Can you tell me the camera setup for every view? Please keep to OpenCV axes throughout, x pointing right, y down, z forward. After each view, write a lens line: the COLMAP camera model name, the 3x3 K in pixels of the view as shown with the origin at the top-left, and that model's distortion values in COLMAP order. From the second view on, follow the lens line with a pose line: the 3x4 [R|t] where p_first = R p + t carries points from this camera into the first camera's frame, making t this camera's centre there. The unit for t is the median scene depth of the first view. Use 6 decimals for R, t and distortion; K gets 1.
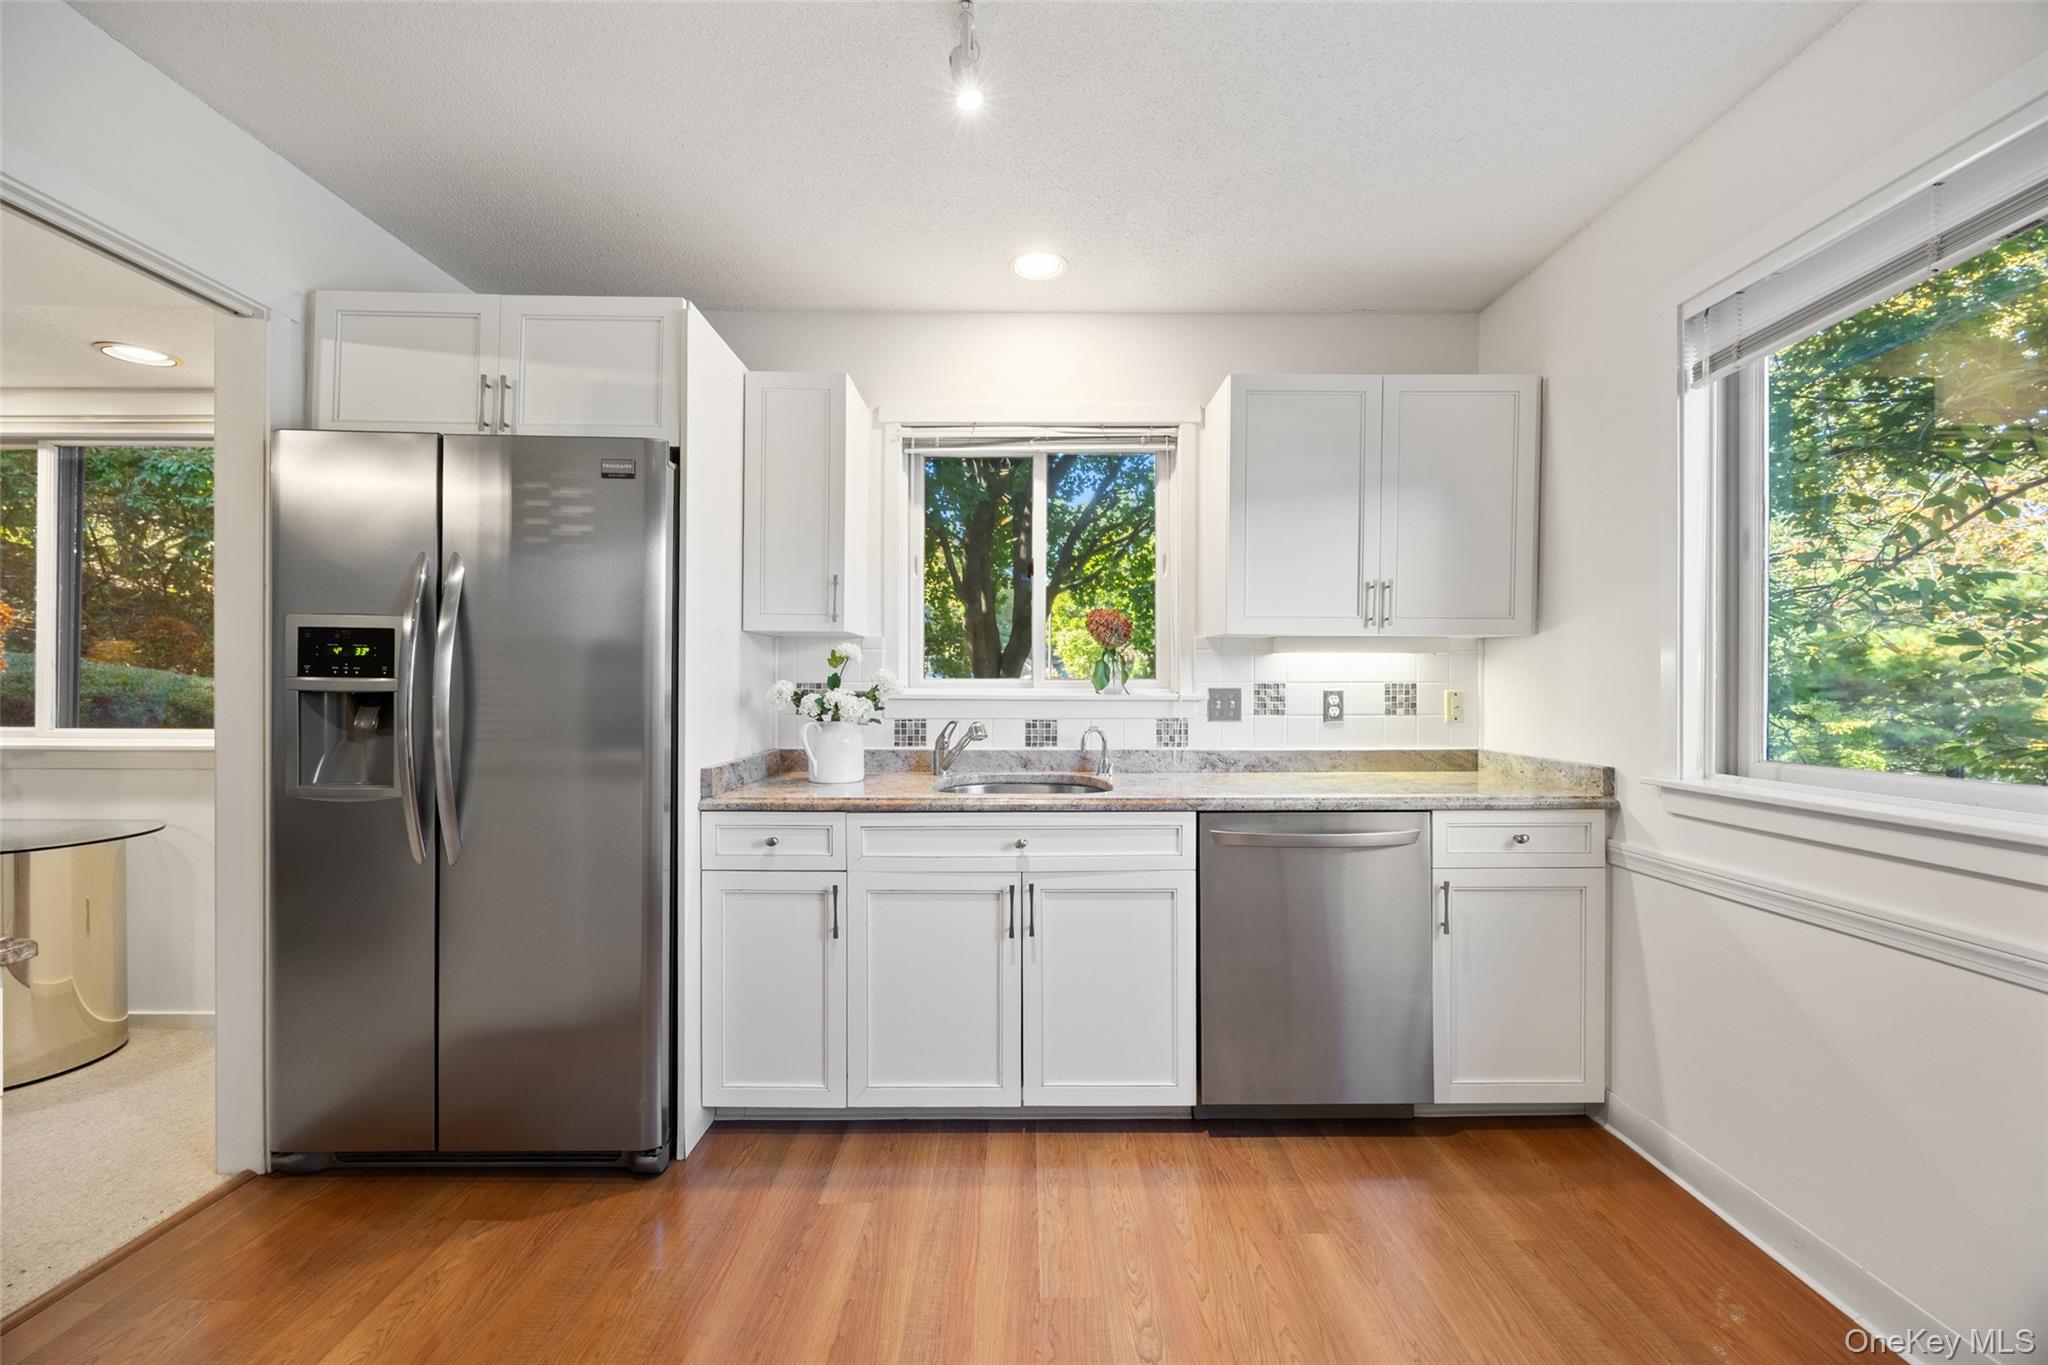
lens RADIAL K [[788.4, 0, 1027.1], [0, 788.4, 688.8], [0, 0, 1]] dist [-0.002785, -0.000016]
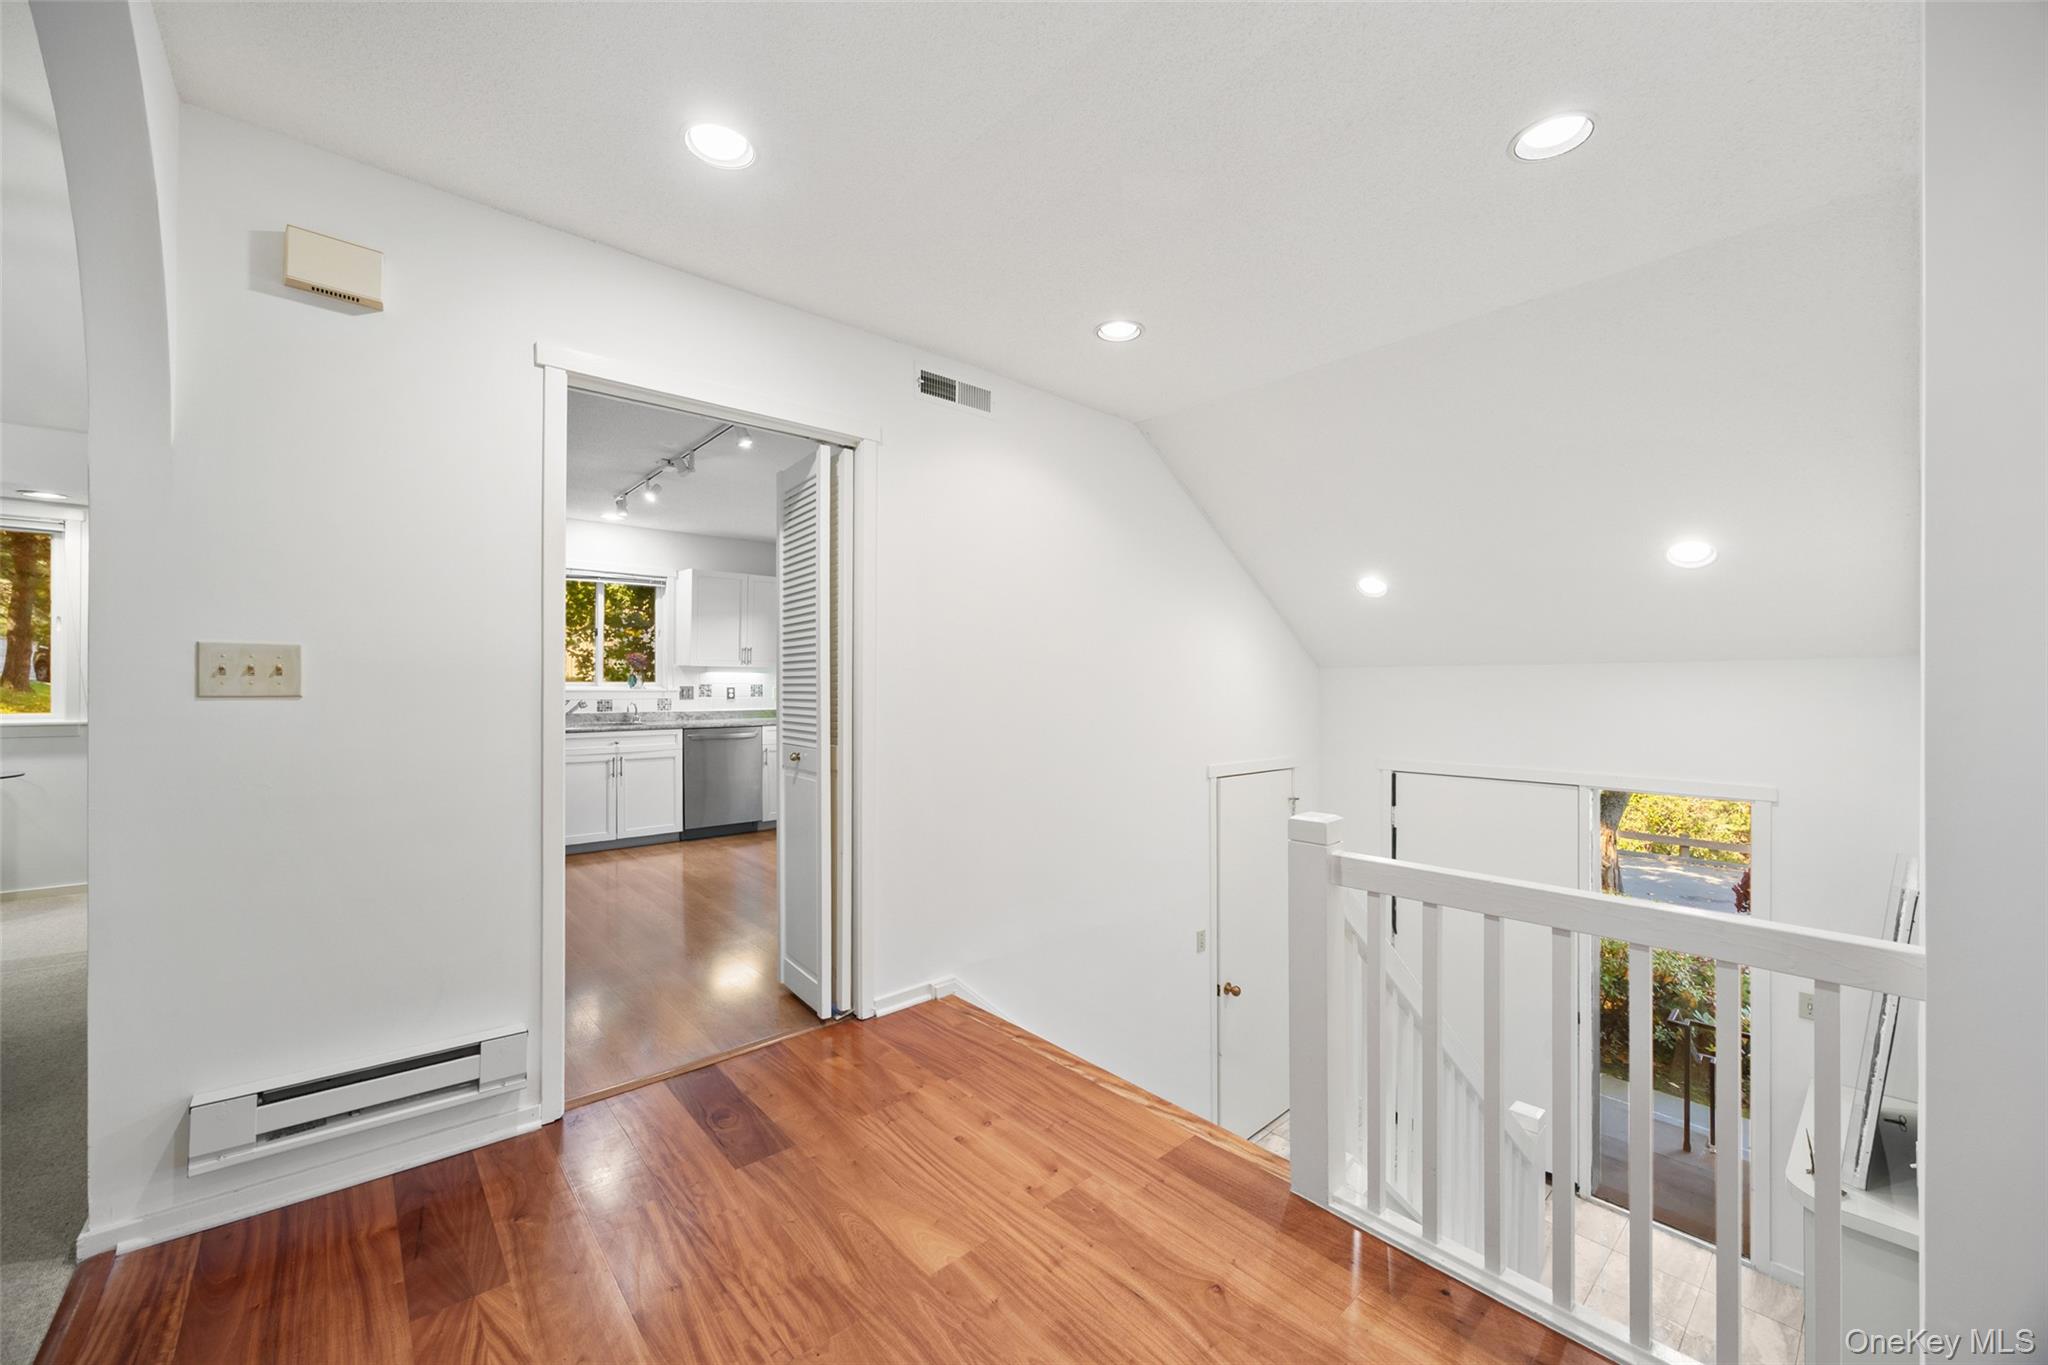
lens RADIAL K [[788.4, 0, 1027.1], [0, 788.4, 688.8], [0, 0, 1]] dist [-0.002785, -0.000016]
pose [[0.753625, -0.002843, 0.657299, -0.722956], [0.000645, 0.999993, 0.003586, -0.001632], [-0.657305, -0.002278, 0.753622, -1.986211]]
